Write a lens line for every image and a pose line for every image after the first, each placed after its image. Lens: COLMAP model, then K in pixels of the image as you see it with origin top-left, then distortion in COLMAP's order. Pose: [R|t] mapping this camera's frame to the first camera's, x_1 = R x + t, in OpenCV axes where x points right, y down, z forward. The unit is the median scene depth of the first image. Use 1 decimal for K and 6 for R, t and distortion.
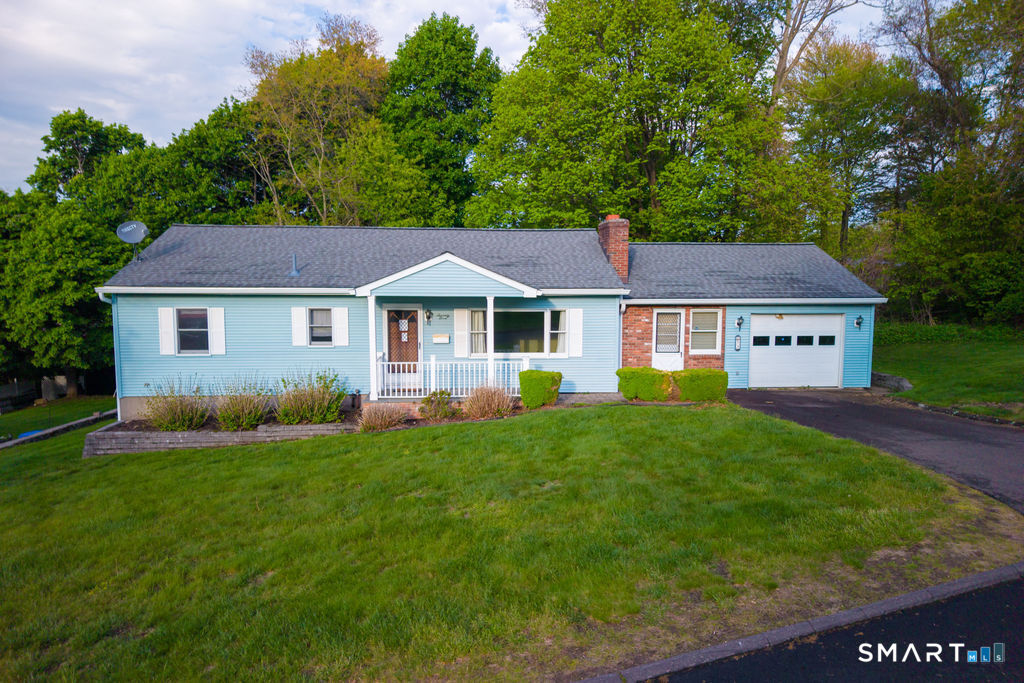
lens RADIAL K [[682.7, 0, 512.0], [0, 682.7, 341.5], [0, 0, 1]] dist [0.072674, -0.090817]
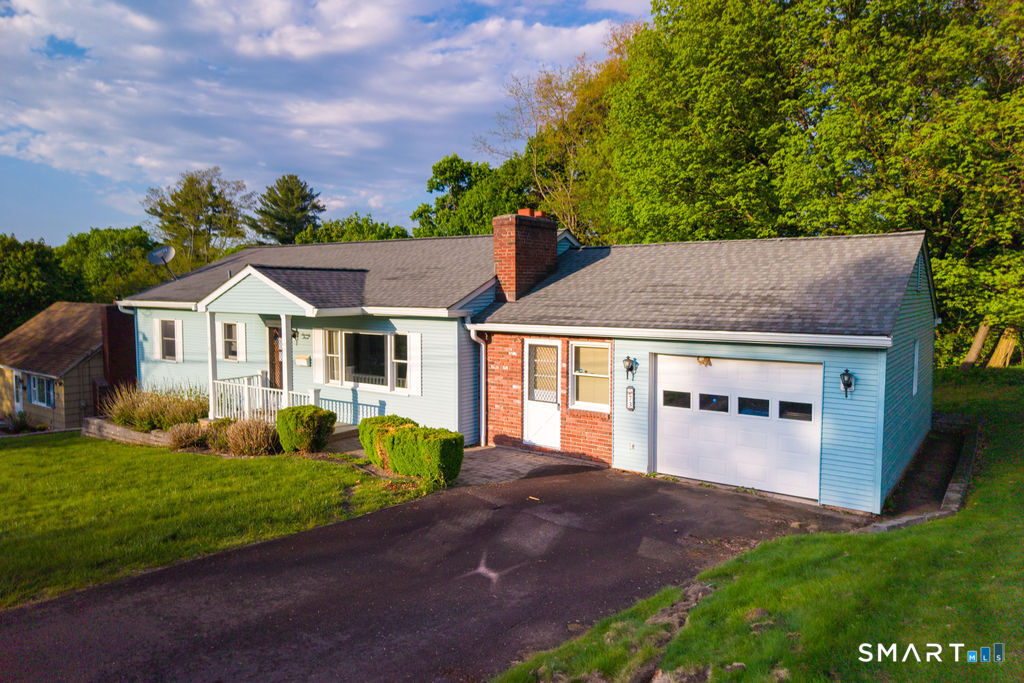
lens RADIAL K [[682.7, 0, 512.0], [0, 682.7, 341.5], [0, 0, 1]] dist [0.072674, -0.090817]
pose [[0.765505, 0.046947, -0.641714, 0.677680], [-0.061546, 0.998104, -0.000399, -0.045058], [0.640479, 0.039800, 0.766944, 0.472219]]
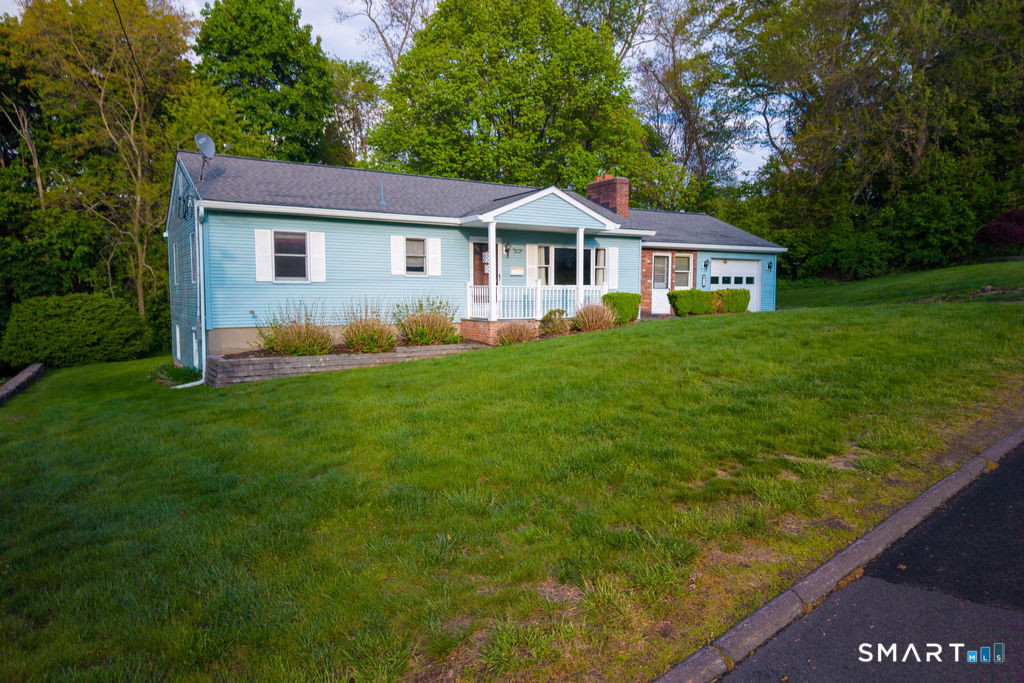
lens RADIAL K [[682.7, 0, 512.0], [0, 682.7, 341.5], [0, 0, 1]] dist [0.072674, -0.090817]
pose [[0.887499, -0.034087, 0.459548, -0.607311], [0.046782, 0.998773, -0.016264, 0.124617], [-0.458430, 0.035933, 0.888004, 0.038113]]
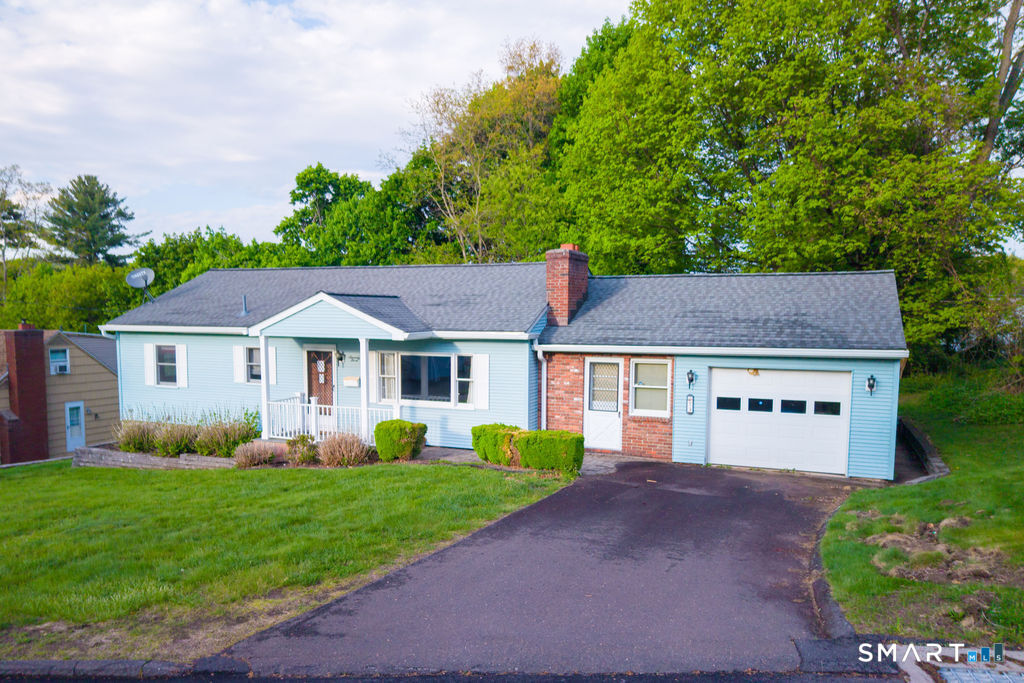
lens RADIAL K [[758.5, 0, 478.0], [0, 758.5, 393.7], [0, 0, 1]] dist [0.077065, -0.129918]
pose [[0.880422, 0.050532, -0.471491, 0.548877], [-0.046532, 0.998714, 0.020148, -0.016800], [0.471903, 0.004201, 0.881641, 0.140045]]
